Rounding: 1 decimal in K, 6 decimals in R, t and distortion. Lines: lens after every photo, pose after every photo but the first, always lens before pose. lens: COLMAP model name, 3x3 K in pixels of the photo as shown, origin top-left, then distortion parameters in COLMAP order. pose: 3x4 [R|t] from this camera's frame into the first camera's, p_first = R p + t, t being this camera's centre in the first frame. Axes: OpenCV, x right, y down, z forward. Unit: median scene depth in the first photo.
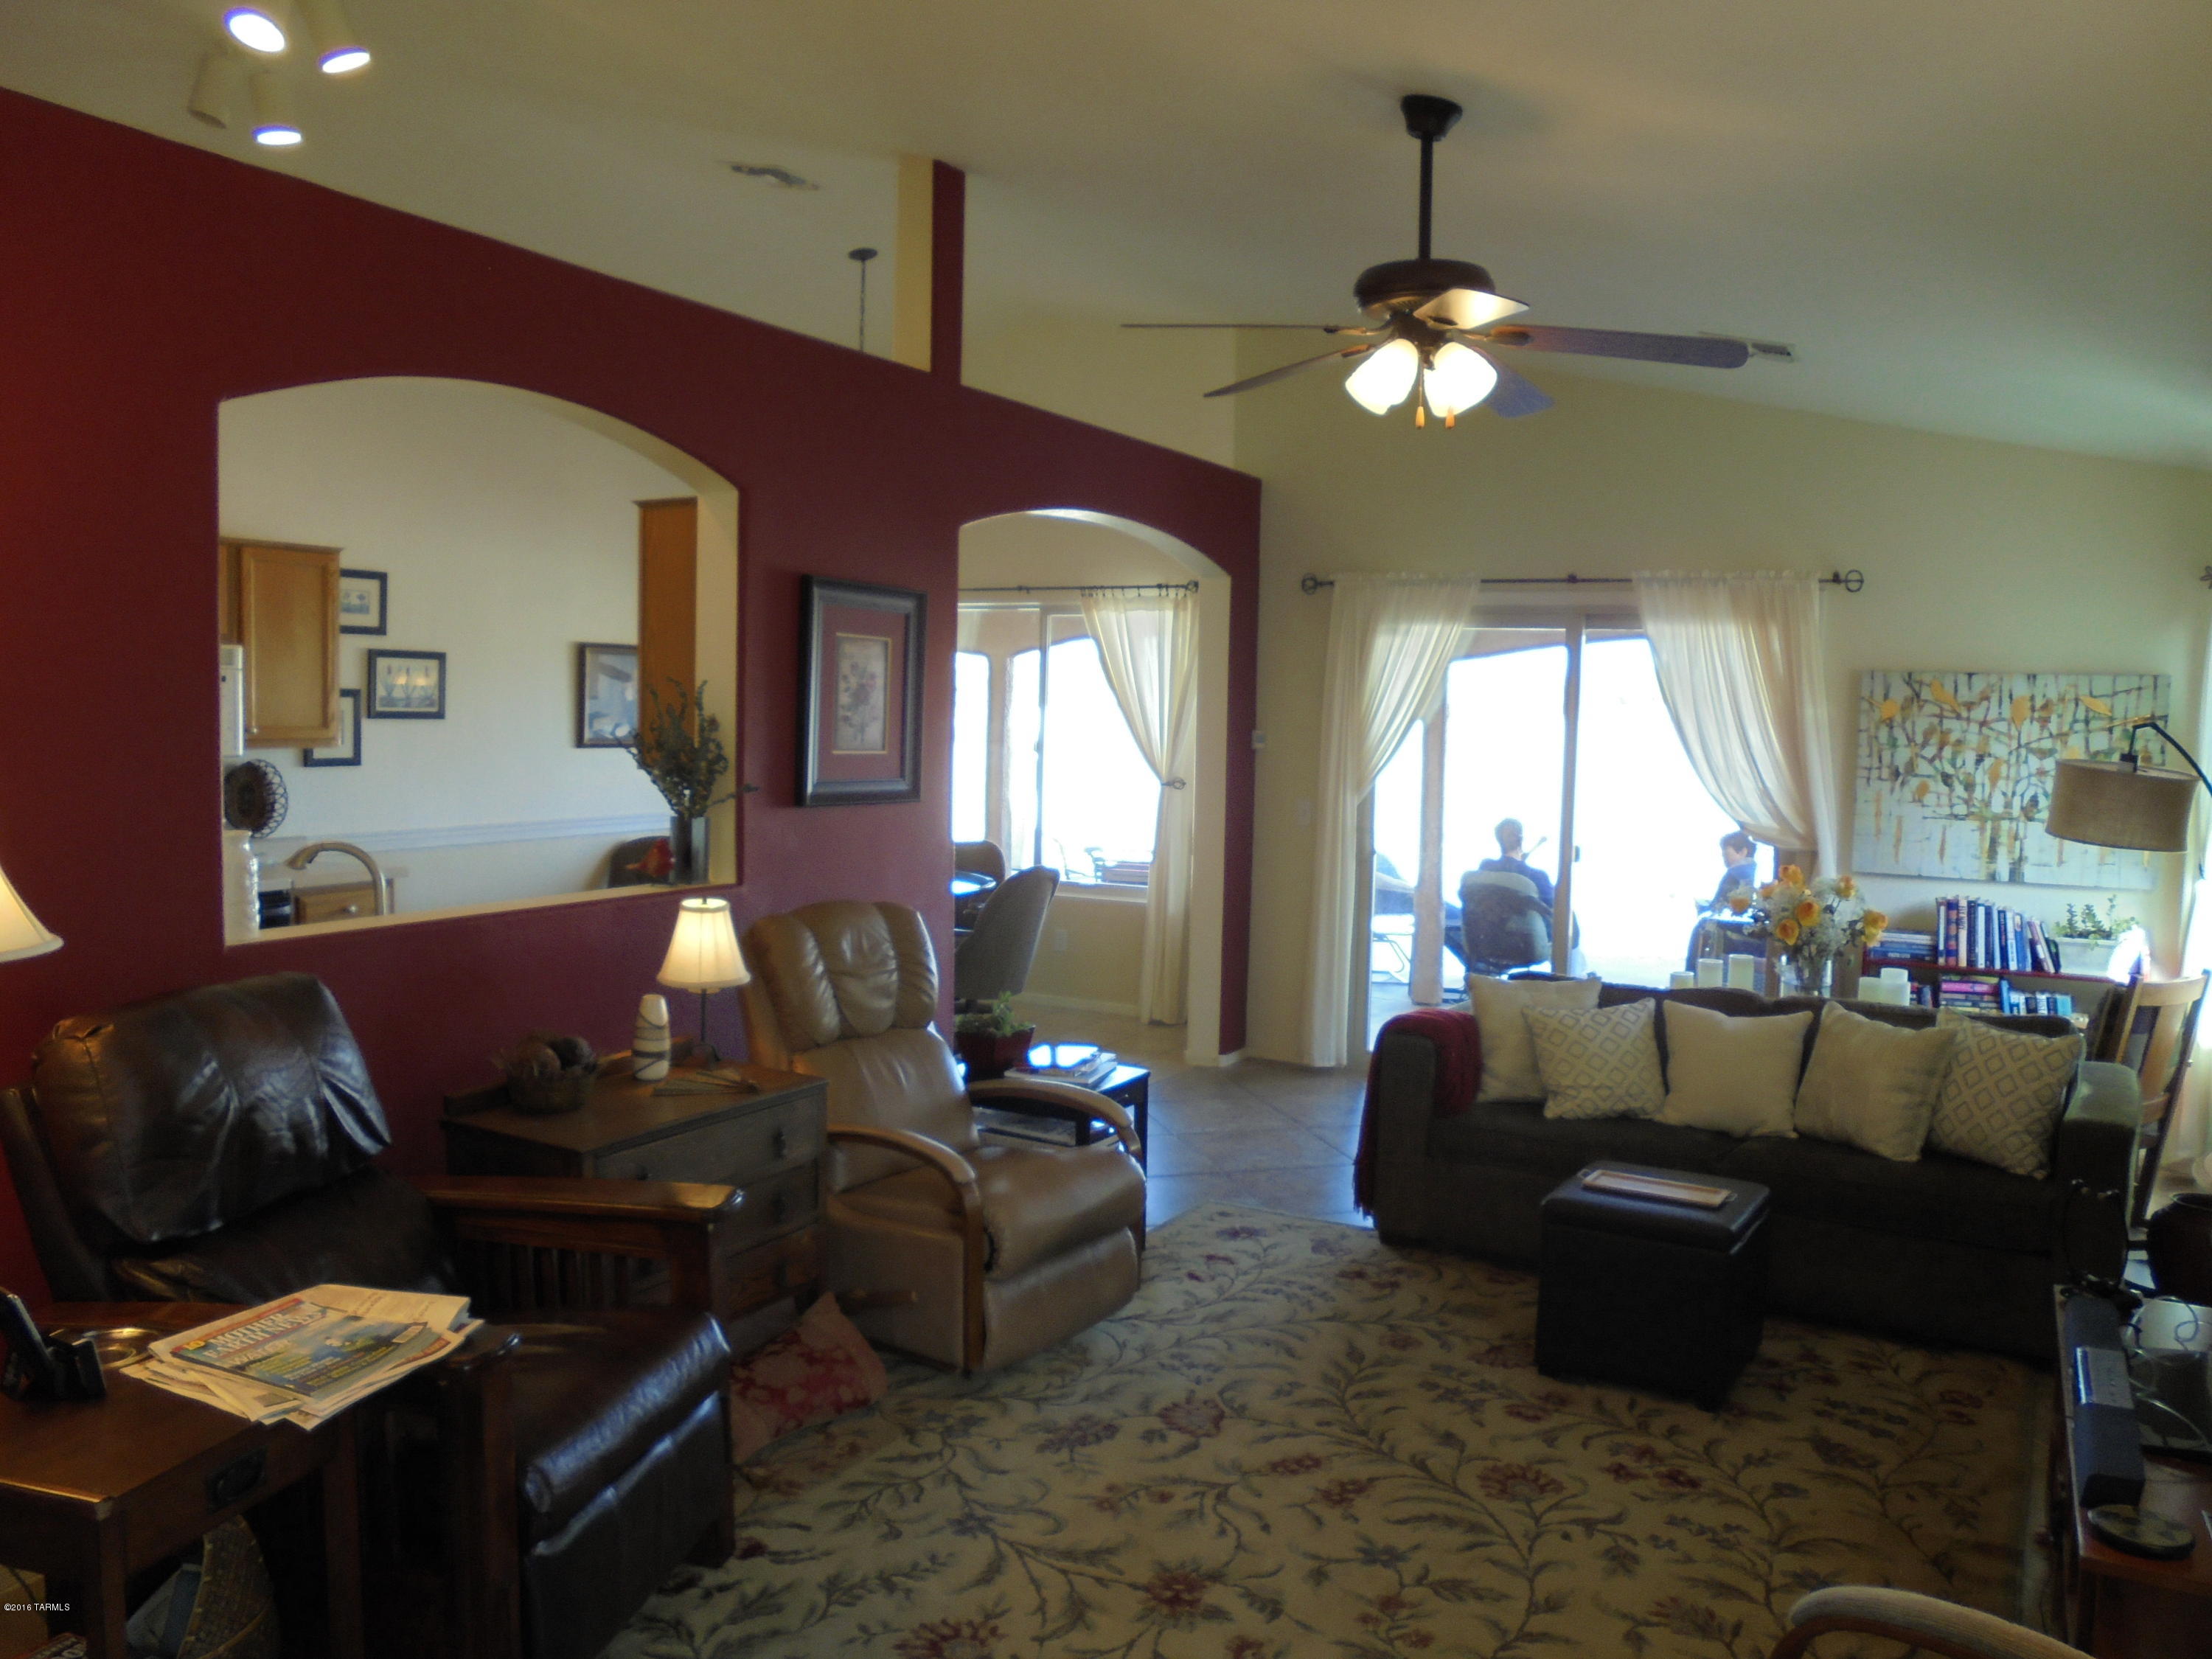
lens RADIAL K [[1773.5, 0, 1106.0], [0, 1773.5, 829.5], [0, 0, 1]] dist [-0.002290, 0.008409]
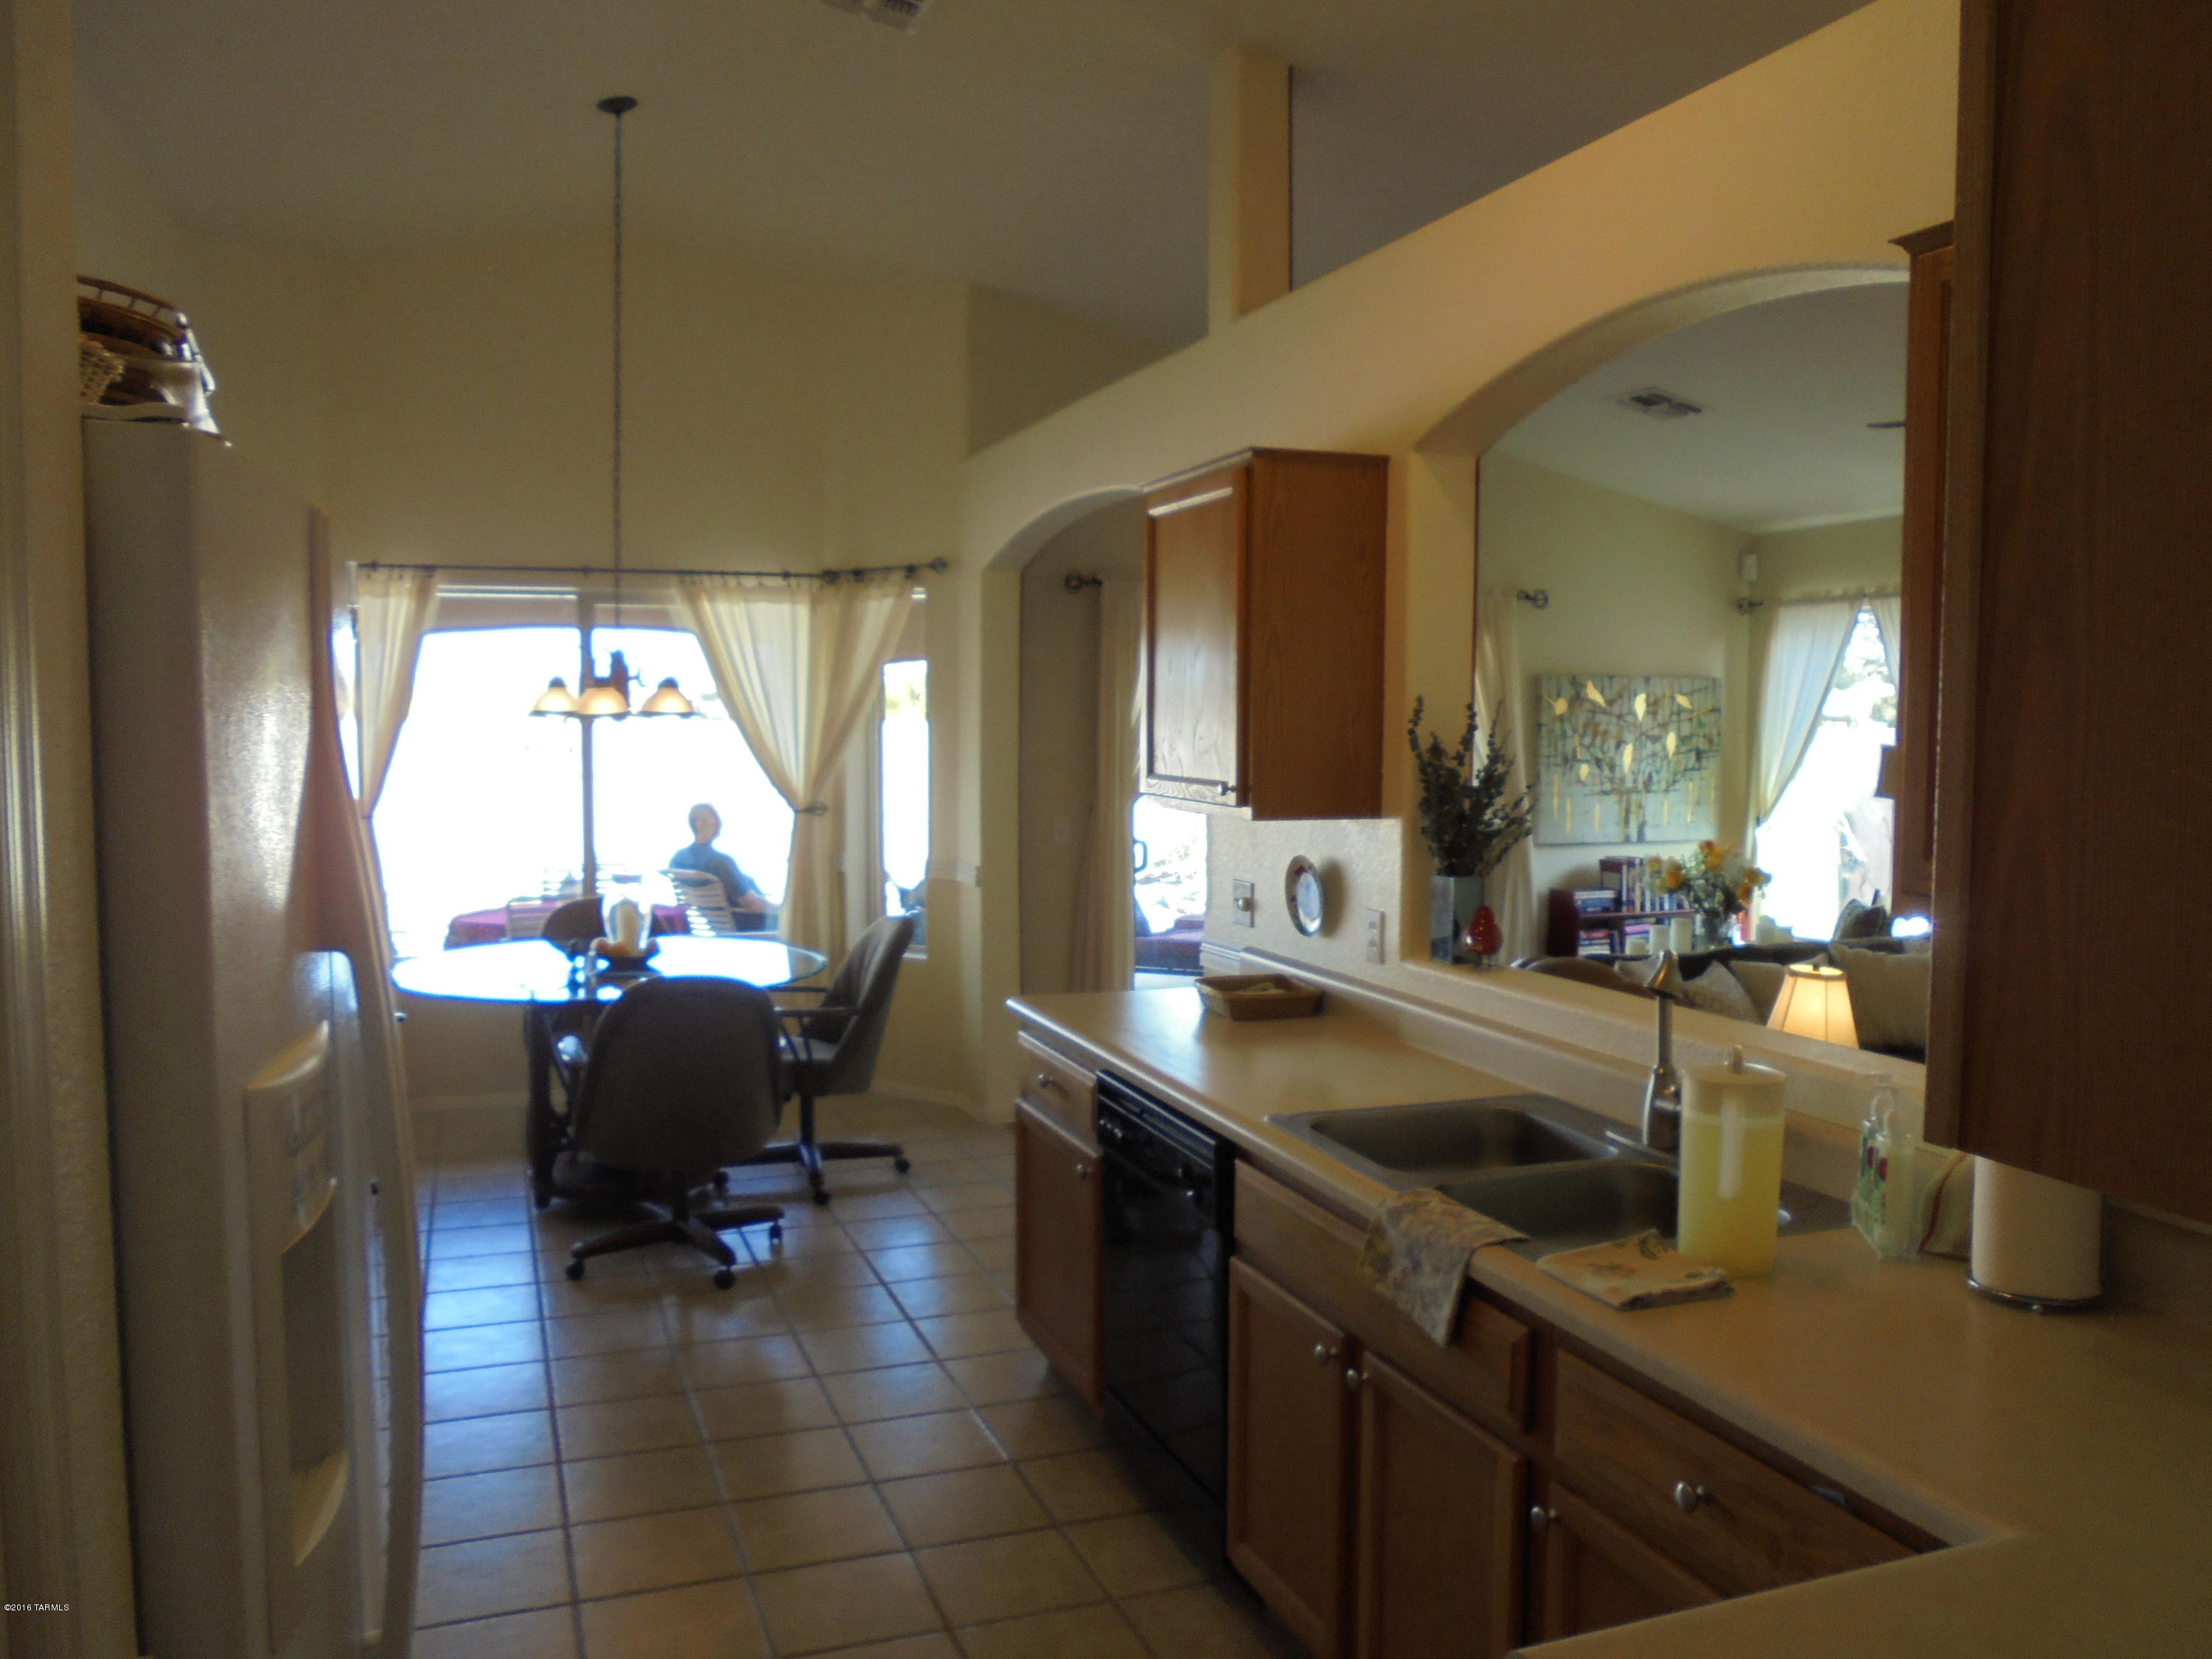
lens RADIAL K [[1773.5, 0, 1106.0], [0, 1773.5, 829.5], [0, 0, 1]] dist [-0.002290, 0.008409]
pose [[0.651172, -0.079123, 0.754794, -0.665194], [0.065270, 0.996704, 0.048173, -0.062450], [-0.756118, 0.017897, 0.654190, 0.446043]]
